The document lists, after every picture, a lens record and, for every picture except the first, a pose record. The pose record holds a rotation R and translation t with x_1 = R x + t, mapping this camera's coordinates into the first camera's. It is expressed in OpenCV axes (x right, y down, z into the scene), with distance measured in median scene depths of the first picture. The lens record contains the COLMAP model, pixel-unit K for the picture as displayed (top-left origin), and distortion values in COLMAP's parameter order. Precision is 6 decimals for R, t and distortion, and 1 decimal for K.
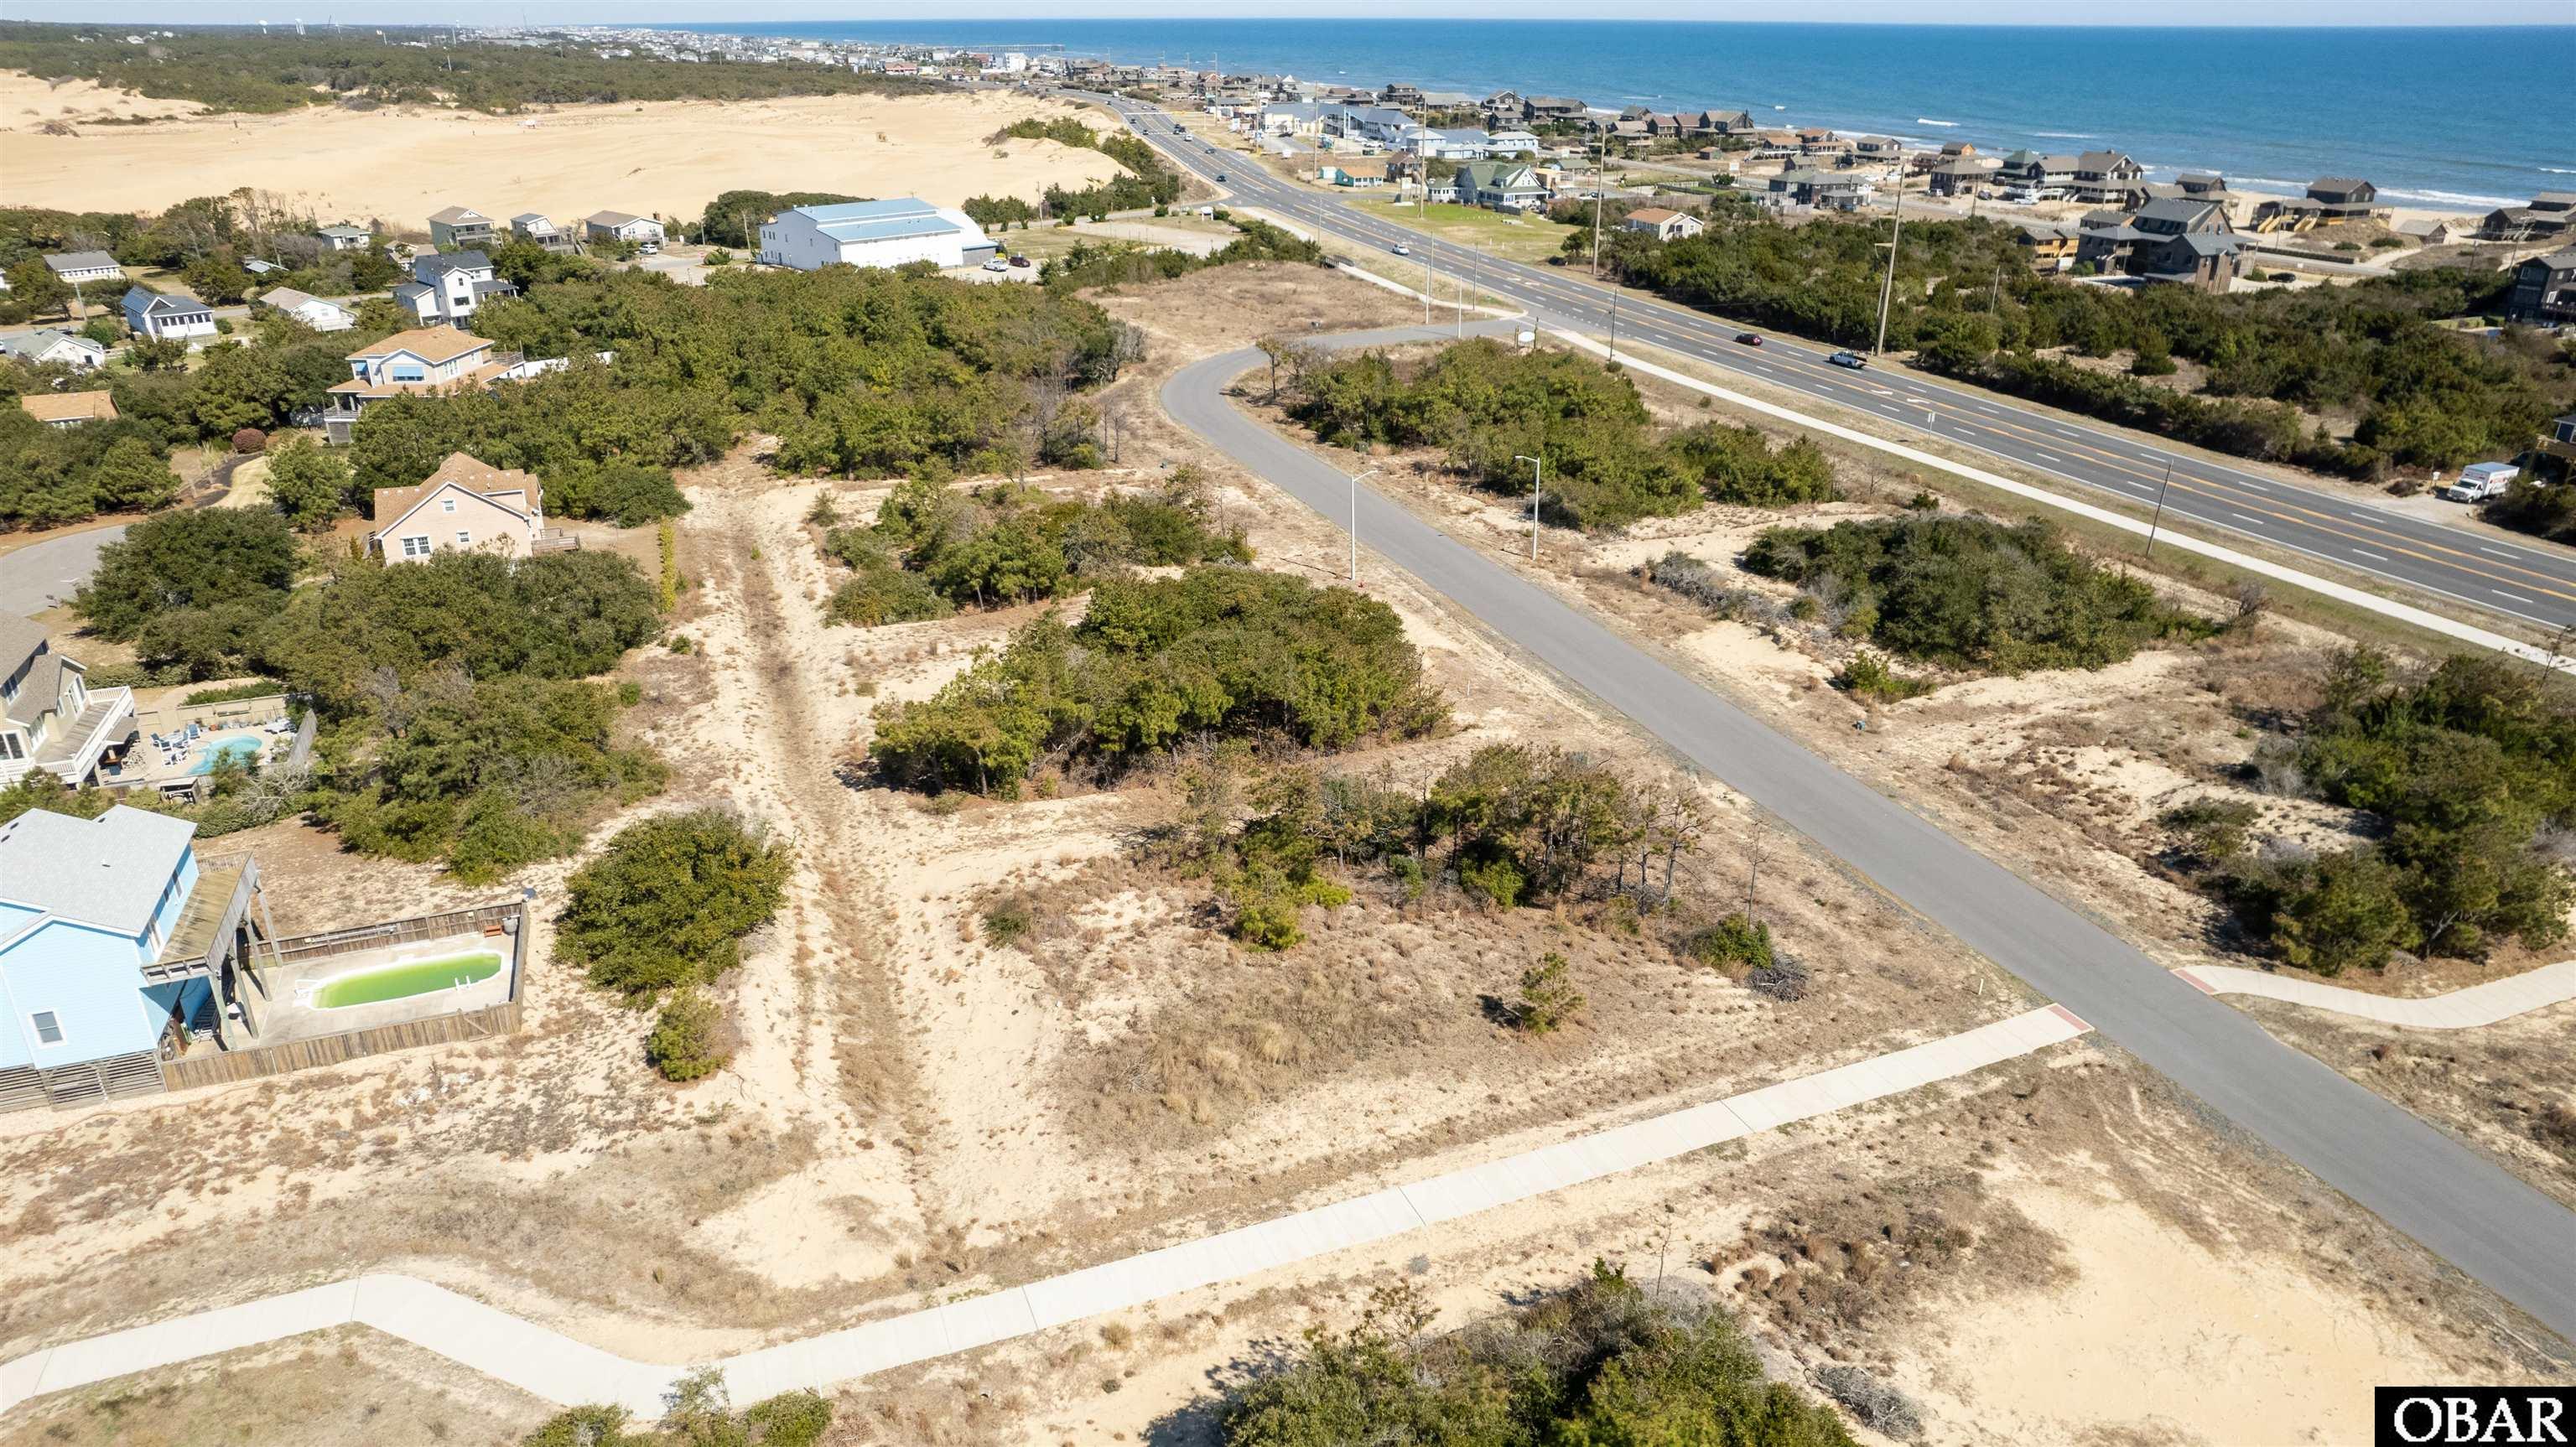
lens RADIAL K [[1680.0, 0, 1284.2], [0, 1680.0, 728.0], [0, 0, 1]] dist [-0.079716, 0.074993]
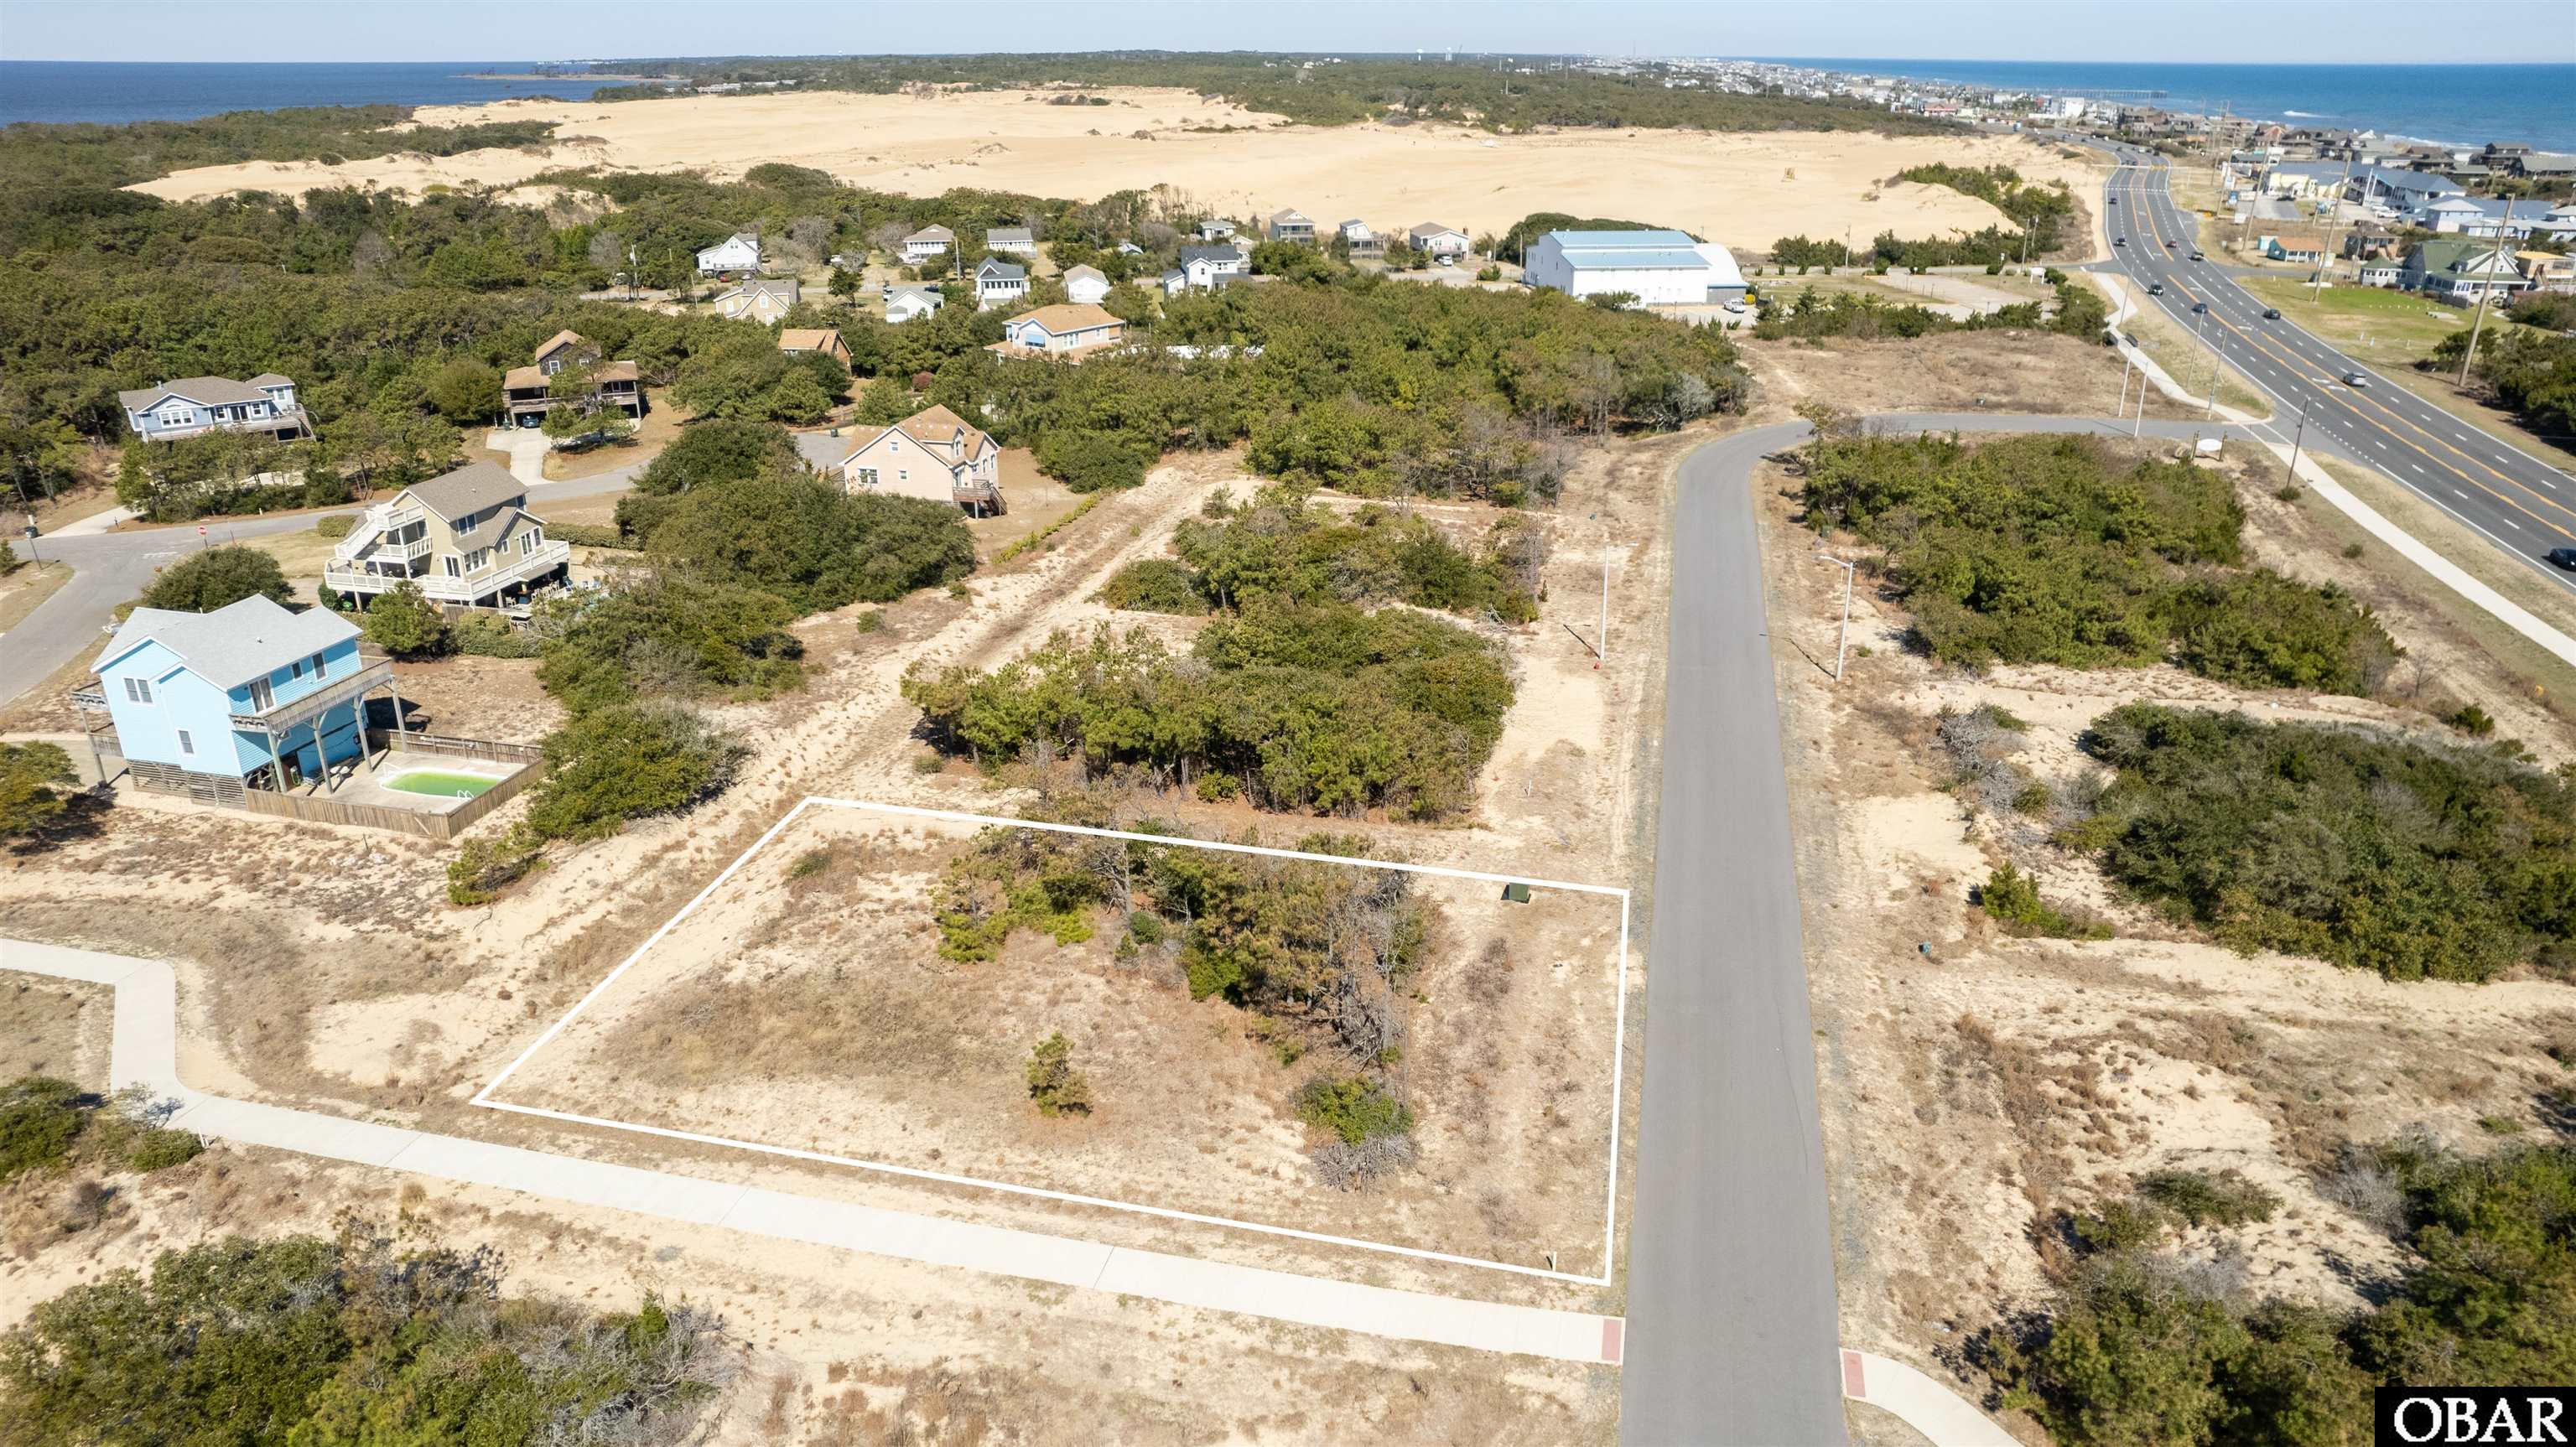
lens RADIAL K [[1705.7, 0, 1280.7], [0, 1705.7, 717.0], [0, 0, 1]] dist [-0.084167, 0.075437]
pose [[0.821171, 0.211535, -0.530030, 0.414160], [-0.227237, 0.973161, 0.036332, -0.055807], [0.523490, 0.090608, 0.847200, 0.146751]]
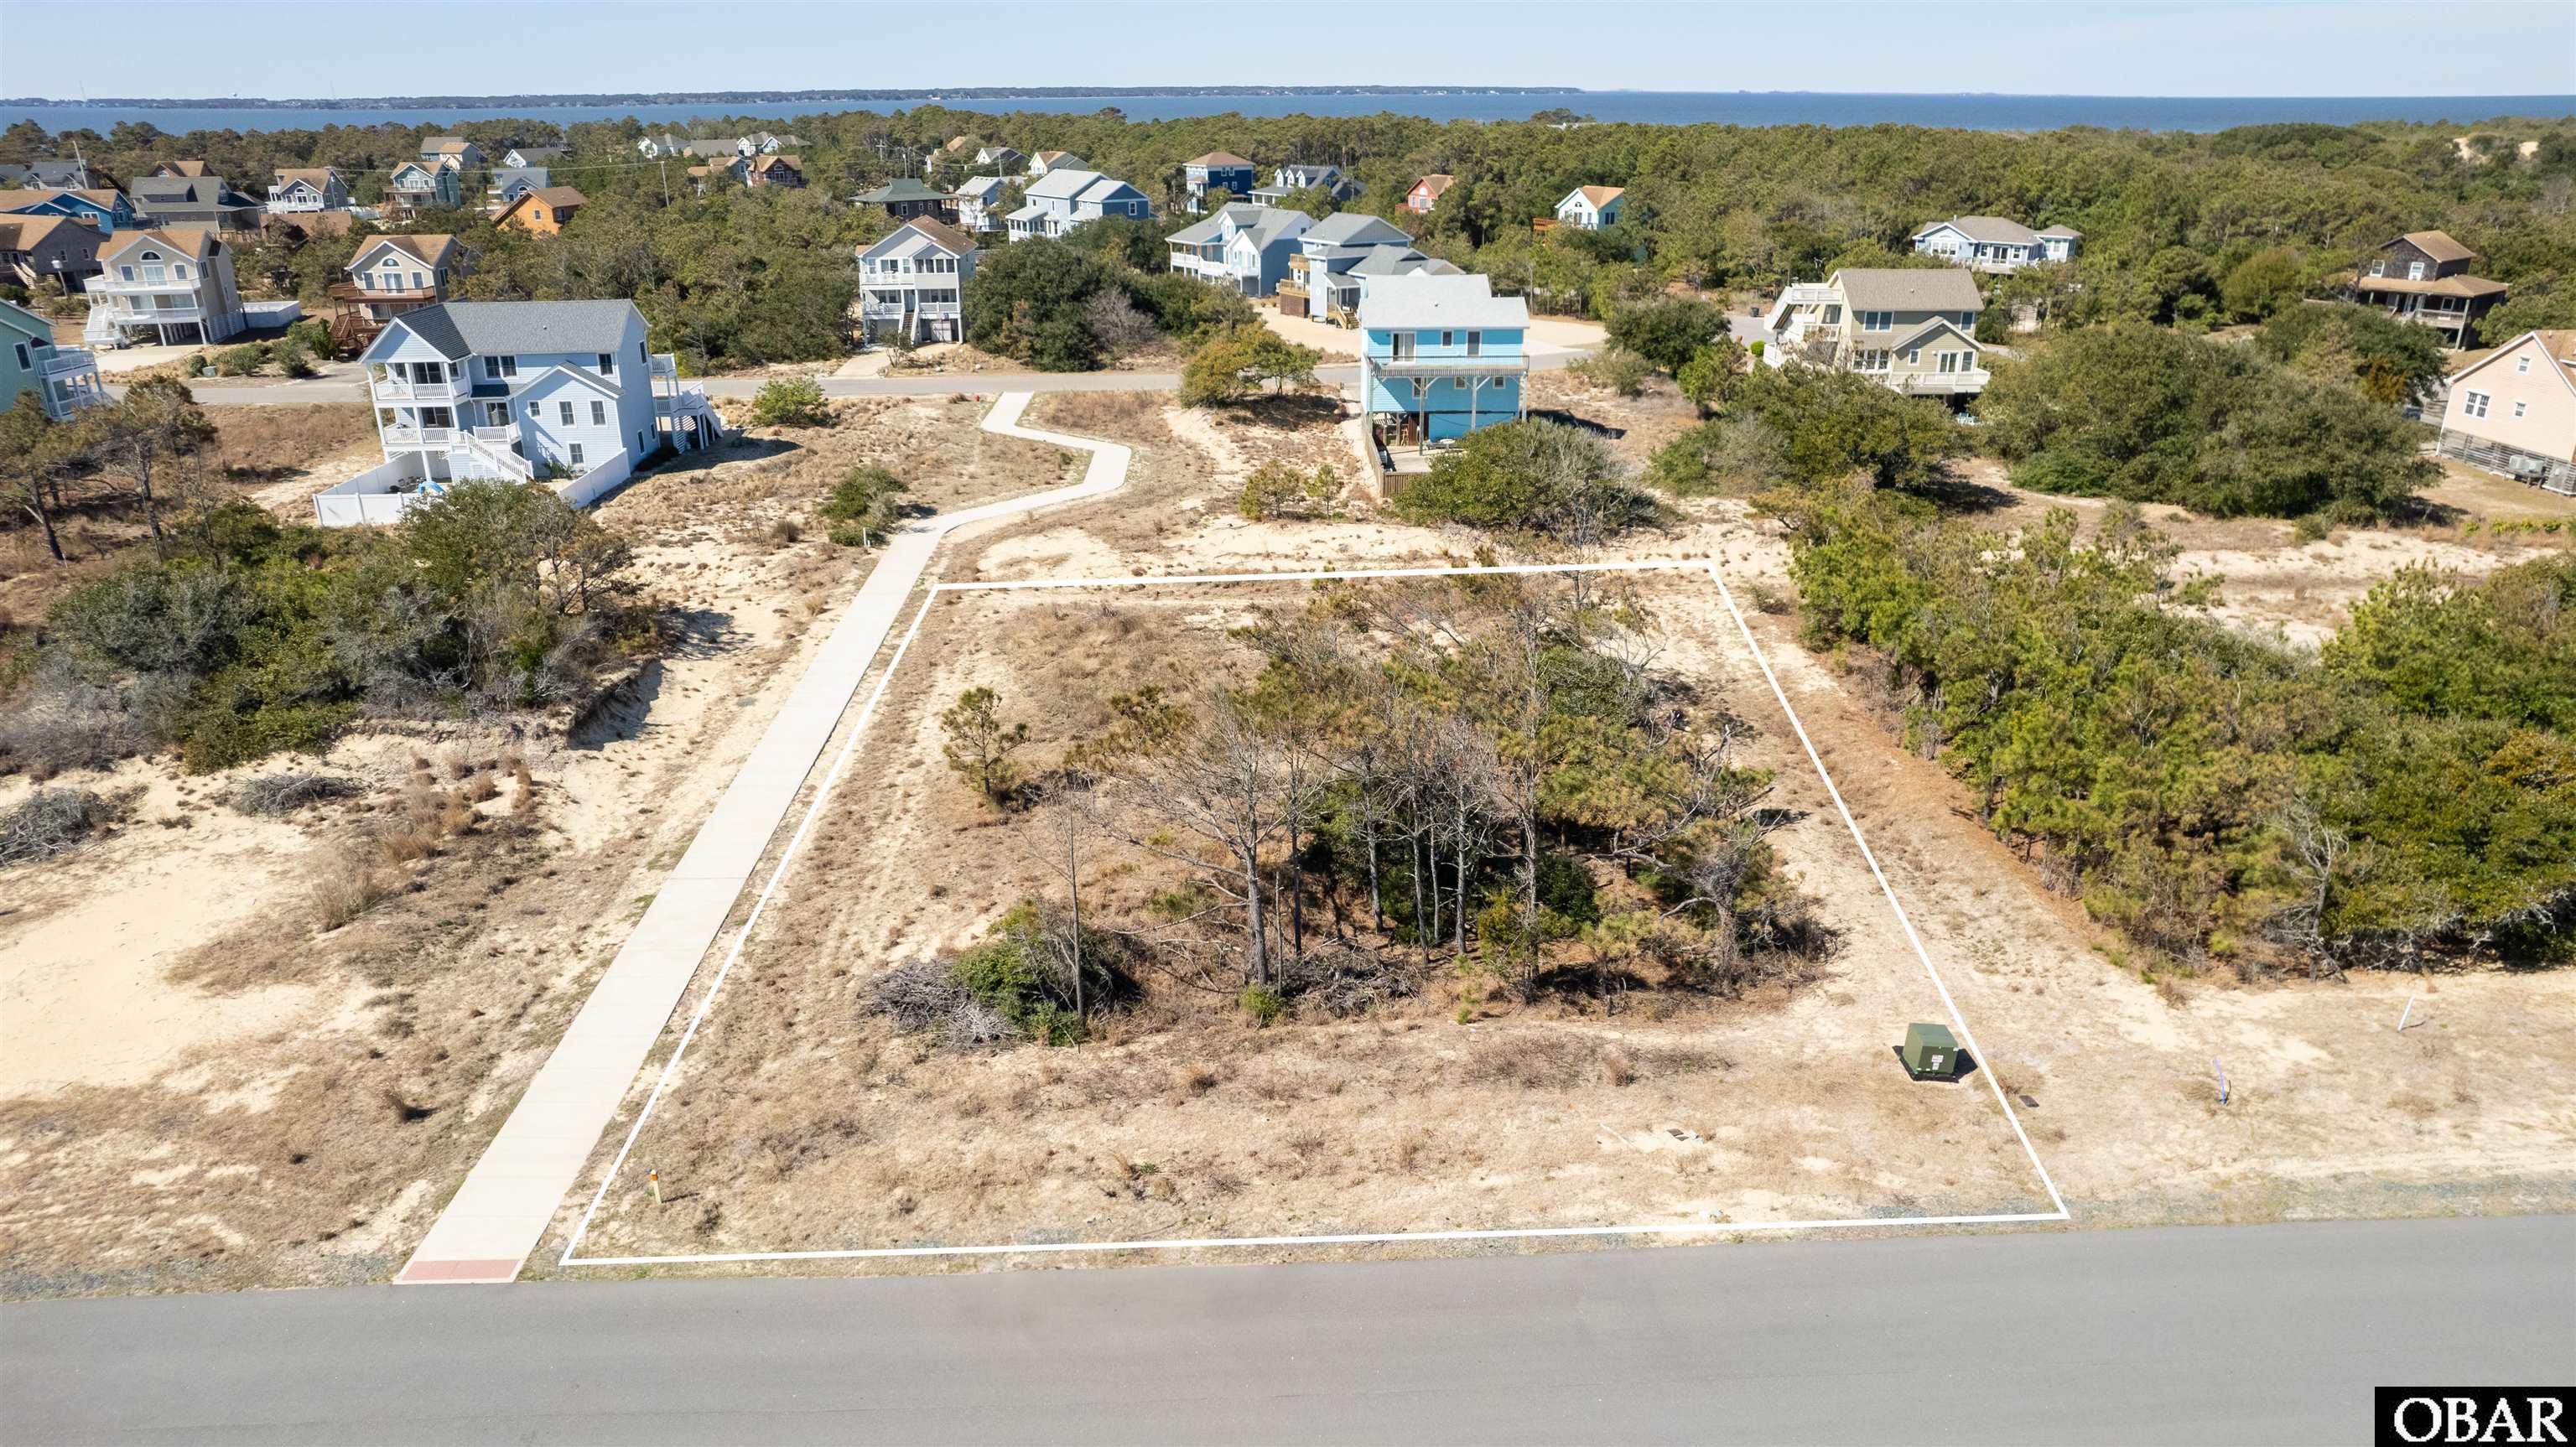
lens RADIAL K [[1659.4, 0, 1285.6], [0, 1659.4, 724.6], [0, 0, 1]] dist [-0.081352, 0.074214]
pose [[-0.324722, 0.343860, -0.881088, 0.437172], [-0.371434, 0.810366, 0.453150, -0.131927], [0.869823, 0.474413, -0.135422, 0.702074]]
